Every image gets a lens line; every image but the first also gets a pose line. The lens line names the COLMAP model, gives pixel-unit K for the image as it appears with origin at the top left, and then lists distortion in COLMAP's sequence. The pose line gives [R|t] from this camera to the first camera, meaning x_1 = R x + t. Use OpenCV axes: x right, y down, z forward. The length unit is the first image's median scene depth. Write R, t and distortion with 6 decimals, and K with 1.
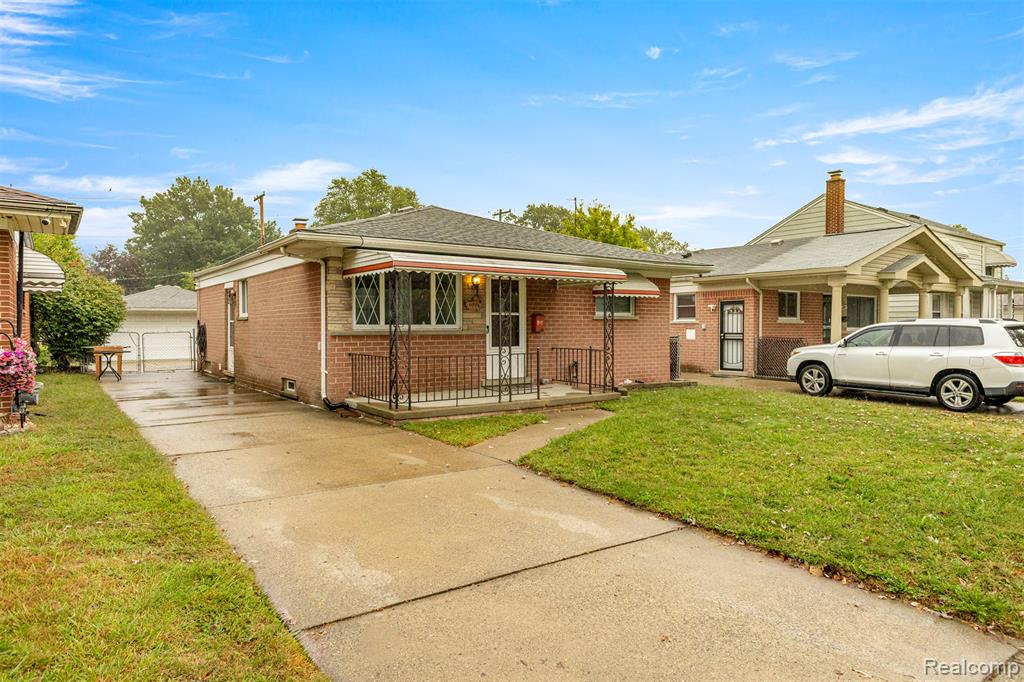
lens RADIAL K [[645.0, 0, 511.1], [0, 645.0, 325.4], [0, 0, 1]] dist [0.004392, 0.001202]
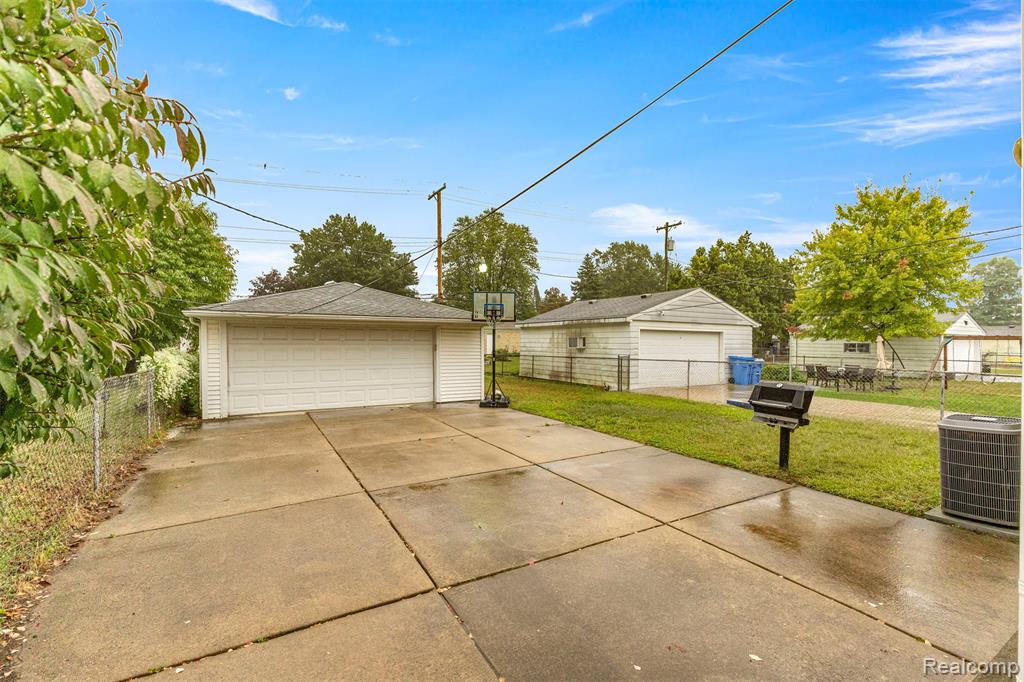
lens RADIAL K [[442.0, 0, 511.7], [0, 442.0, 336.1], [0, 0, 1]] dist [0.012130, -0.004460]
pose [[0.997362, 0.009200, -0.071997, -0.773170], [-0.010020, 0.999889, -0.011024, -0.014979], [0.071888, 0.011716, 0.997344, 1.336163]]
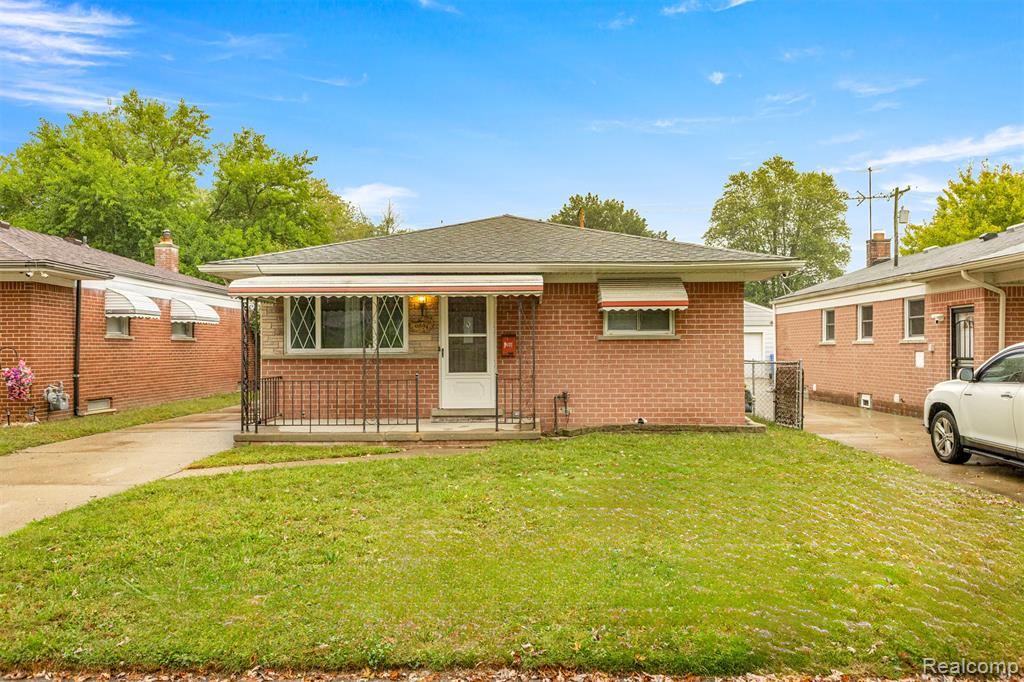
lens RADIAL K [[754.7, 0, 512.0], [0, 754.7, 341.0], [0, 0, 1]] dist [0.009134, 0.001353]
pose [[0.800827, -0.009820, -0.598815, 0.577383], [0.005365, 0.999943, -0.009223, -0.000268], [0.598871, 0.004173, 0.800834, 0.187824]]
